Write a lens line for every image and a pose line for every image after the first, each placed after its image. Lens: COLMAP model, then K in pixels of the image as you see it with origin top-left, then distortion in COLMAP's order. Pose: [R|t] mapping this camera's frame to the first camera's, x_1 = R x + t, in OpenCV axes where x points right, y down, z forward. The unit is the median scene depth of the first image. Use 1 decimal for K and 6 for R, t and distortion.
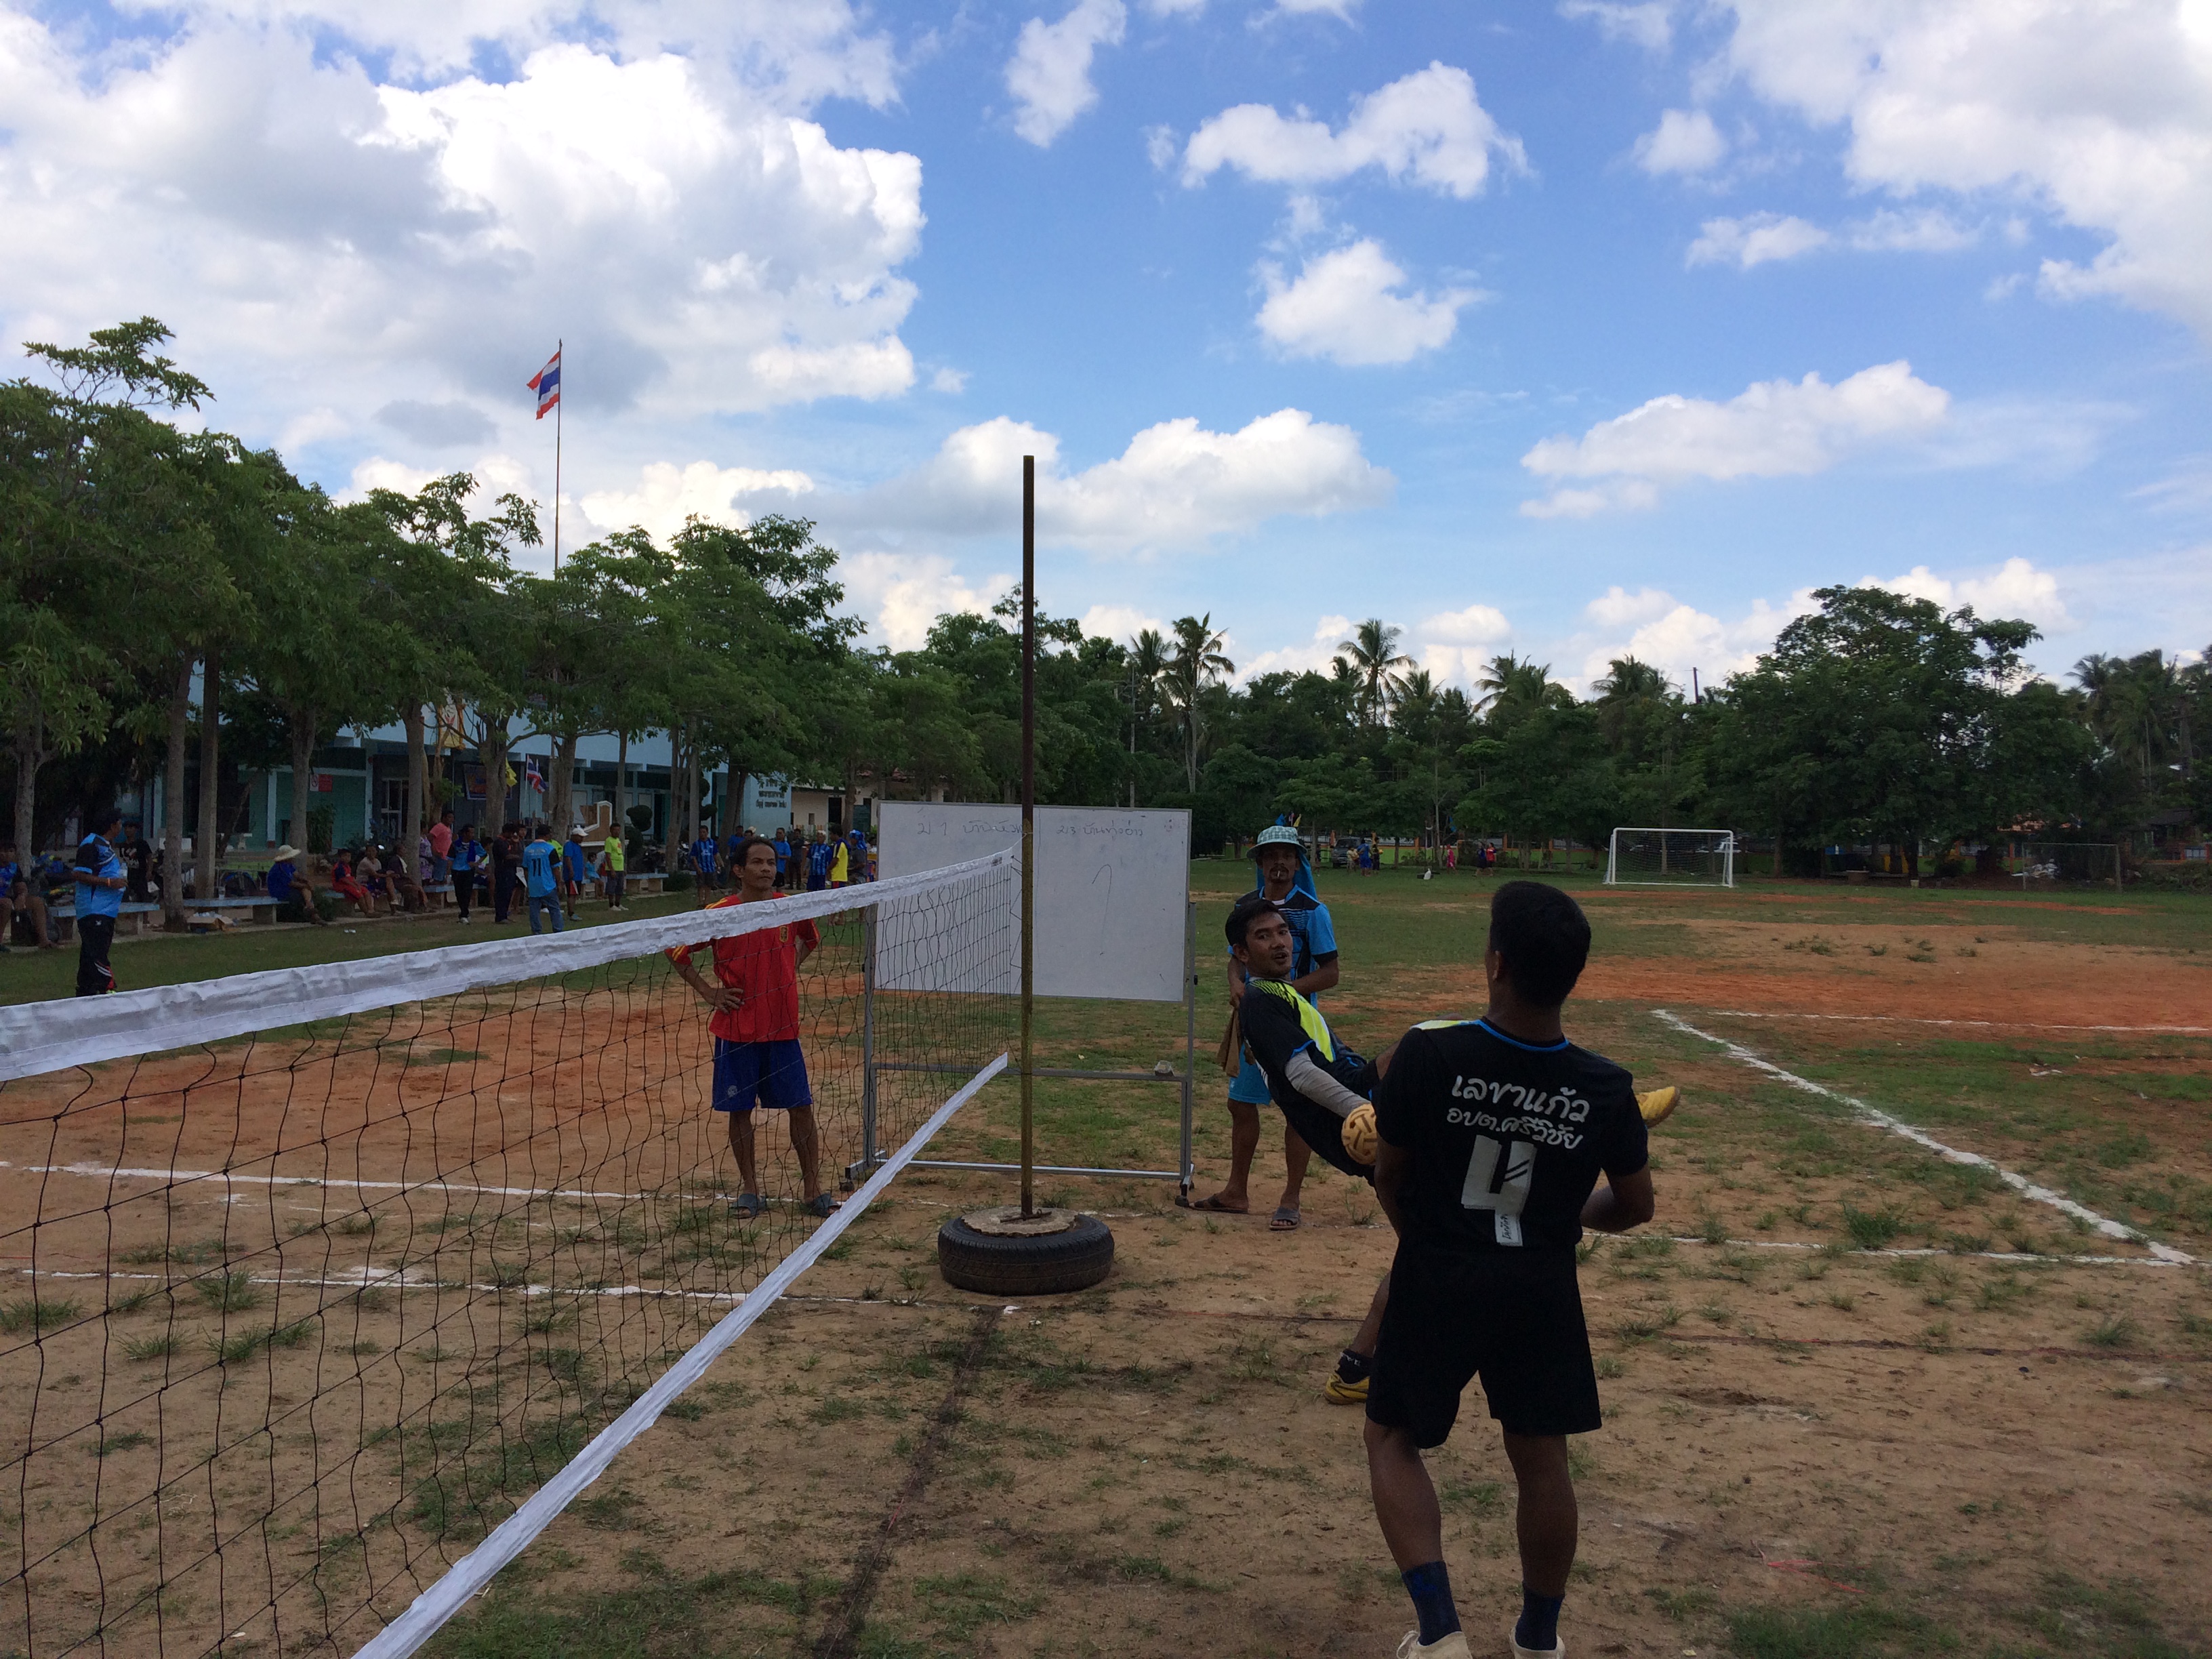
lens RADIAL K [[1876.3, 0, 1103.1], [0, 1876.3, 802.6], [0, 0, 1]] dist [0.126038, -0.193621]
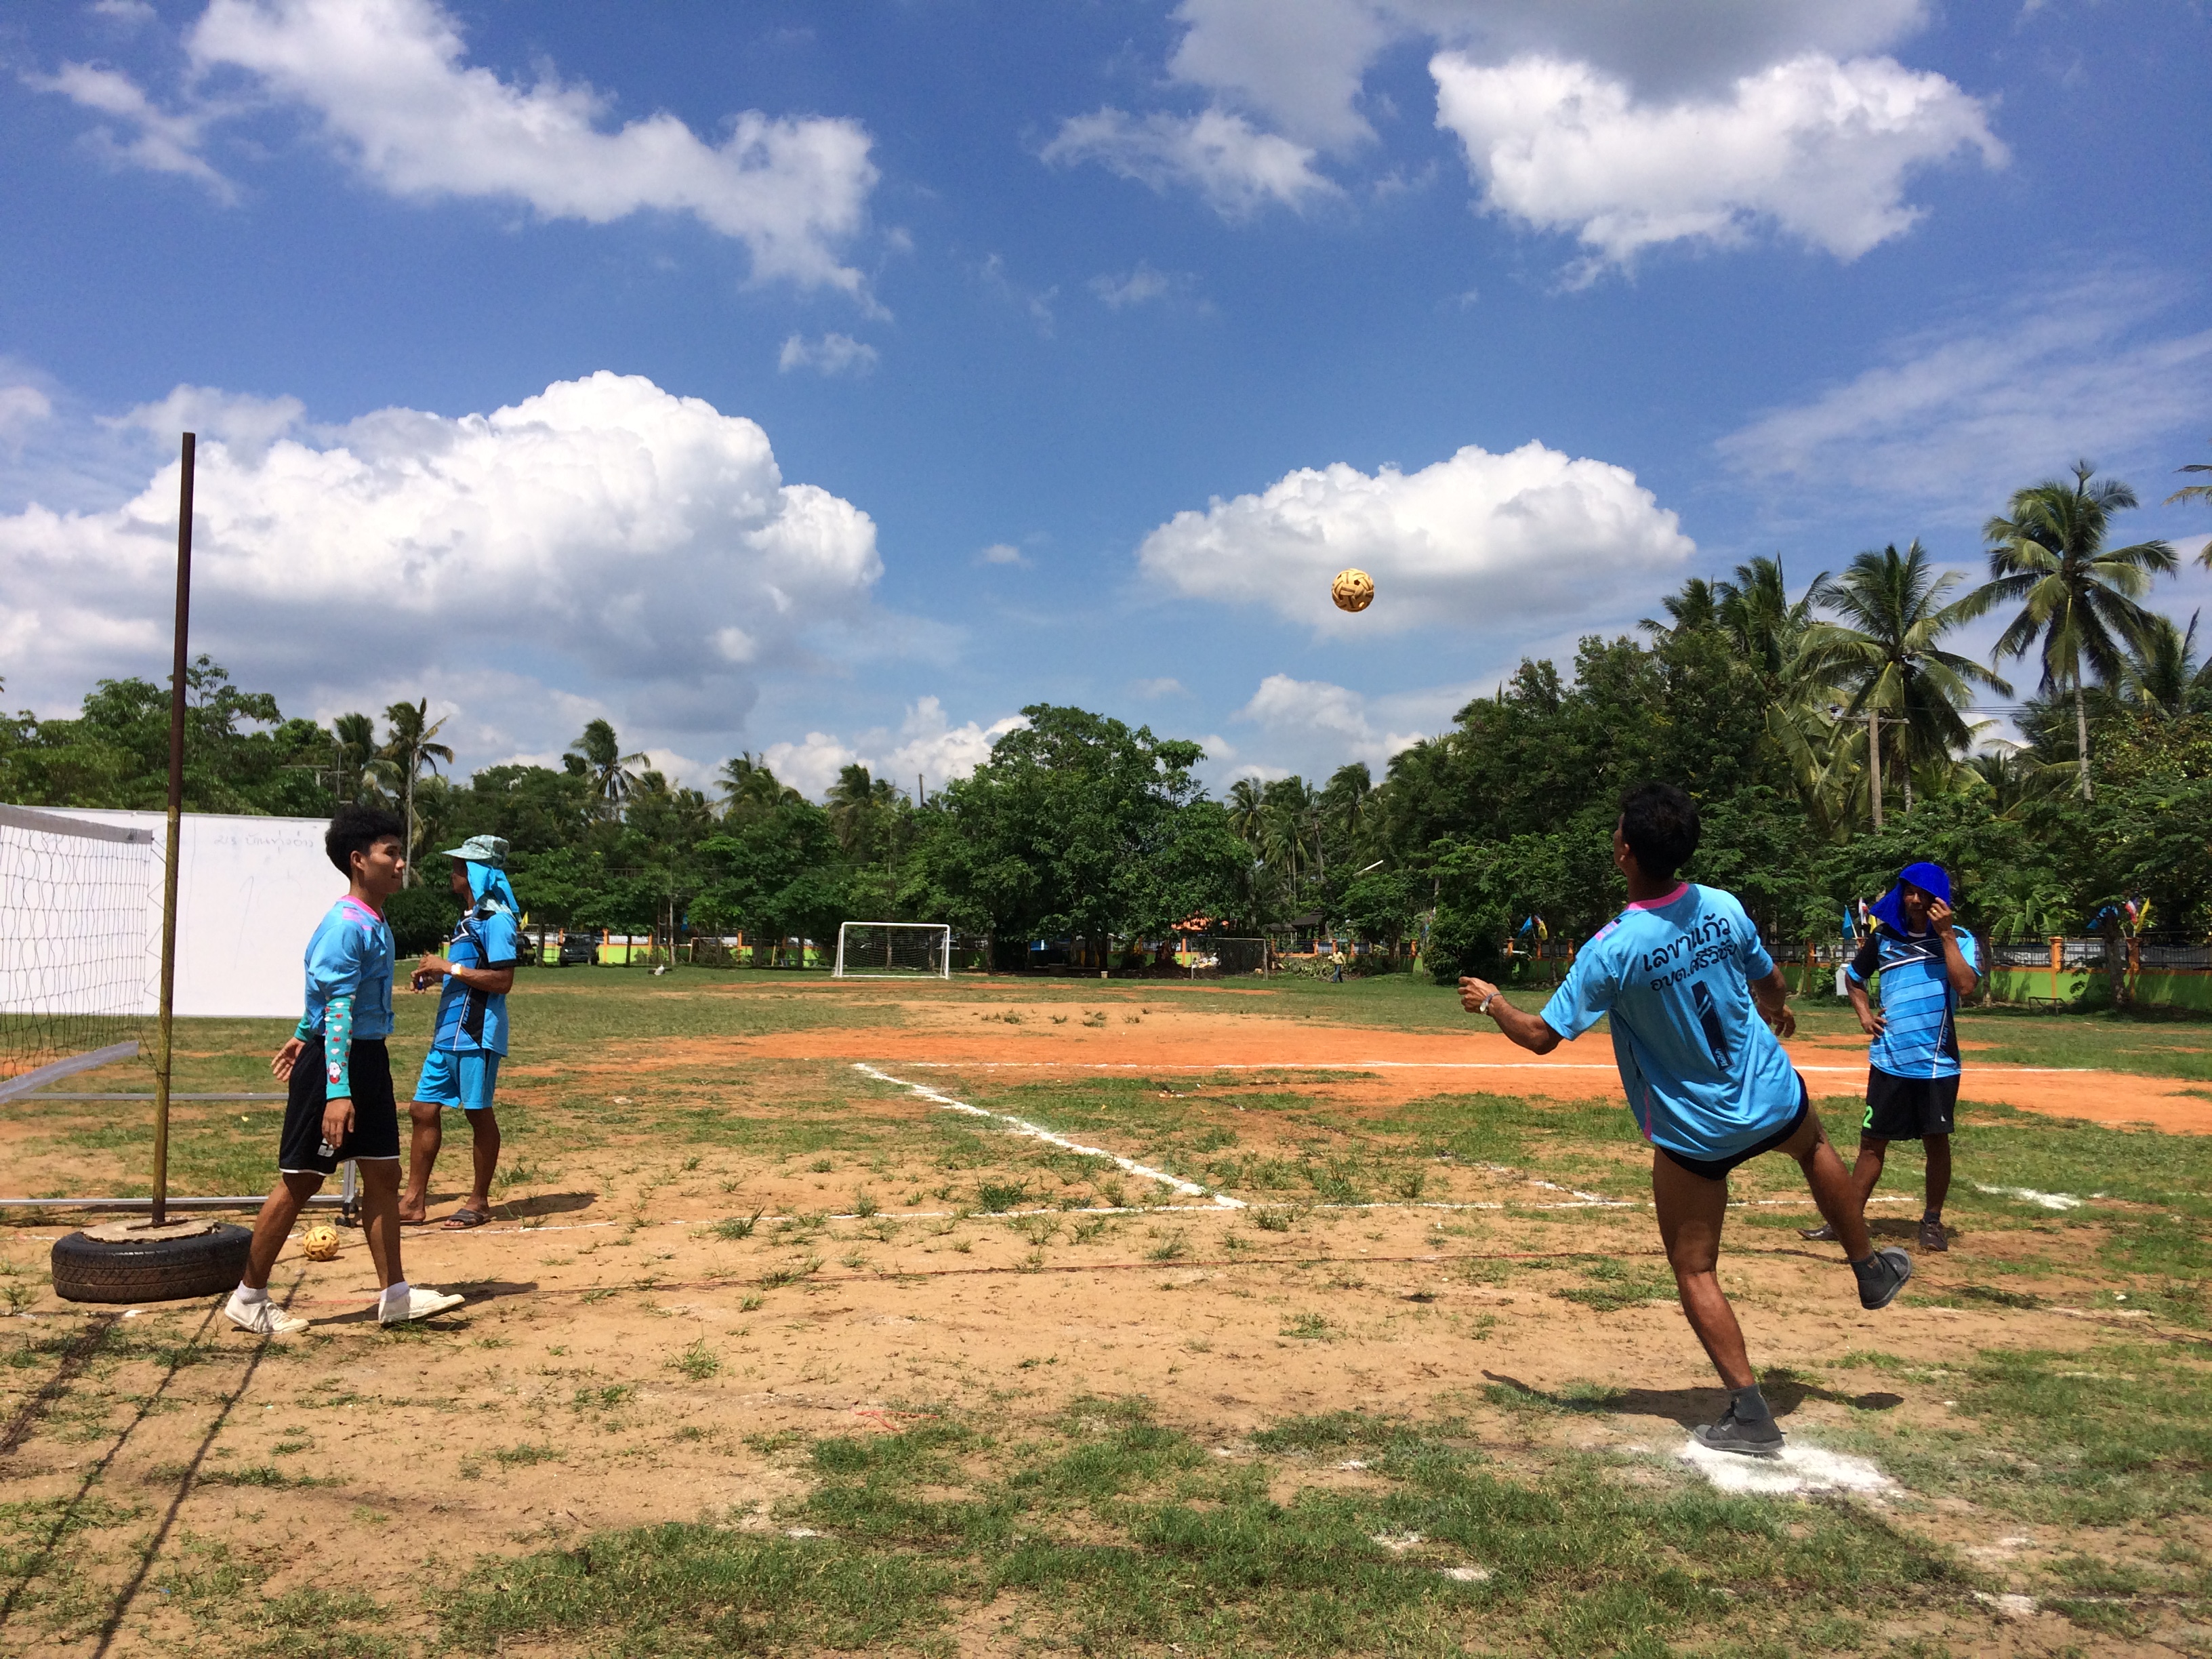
lens RADIAL K [[1876.3, 0, 1103.1], [0, 1876.3, 802.6], [0, 0, 1]] dist [0.126038, -0.193621]
pose [[0.922076, 0.028546, 0.385954, 0.003555], [-0.006992, 0.998342, -0.057133, 0.010277], [-0.386945, 0.049983, 0.920747, -0.014503]]
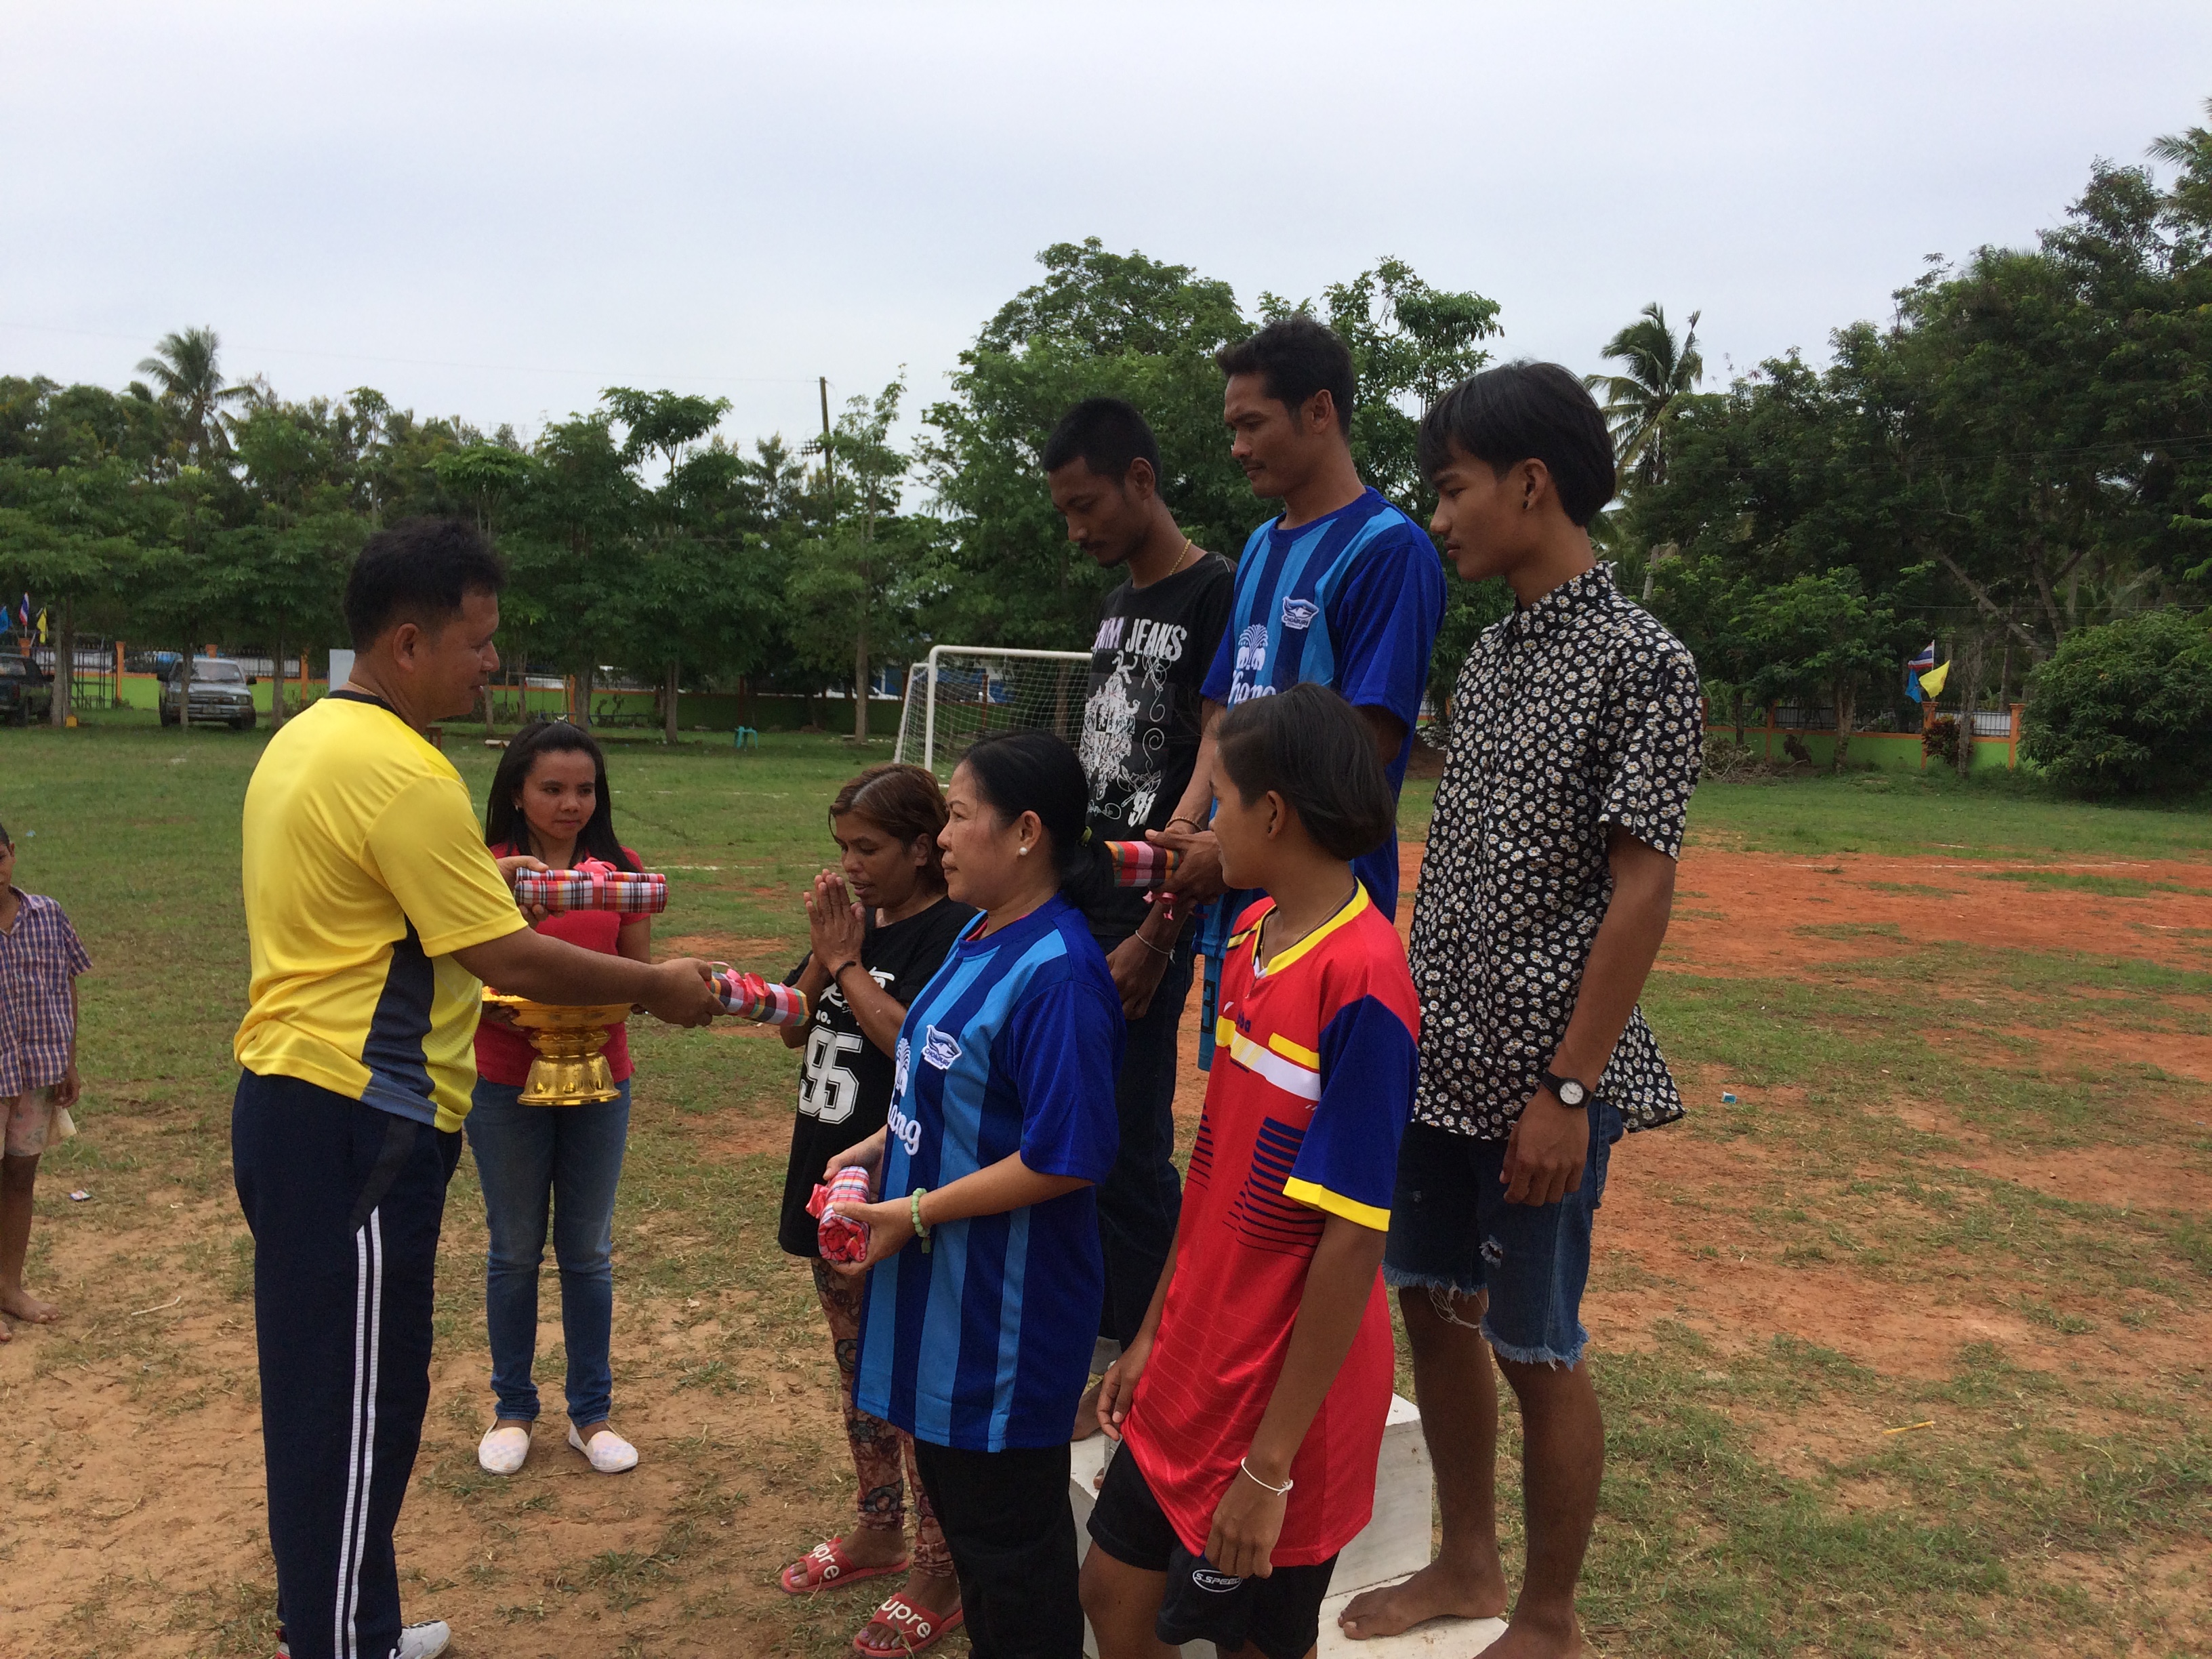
lens RADIAL K [[1876.3, 0, 1103.1], [0, 1876.3, 802.6], [0, 0, 1]] dist [0.126038, -0.193621]
pose [[0.832184, -0.021100, 0.554098, 0.159556], [-0.031944, 0.995792, 0.085896, 0.017564], [-0.553579, -0.089181, 0.828008, 1.201629]]
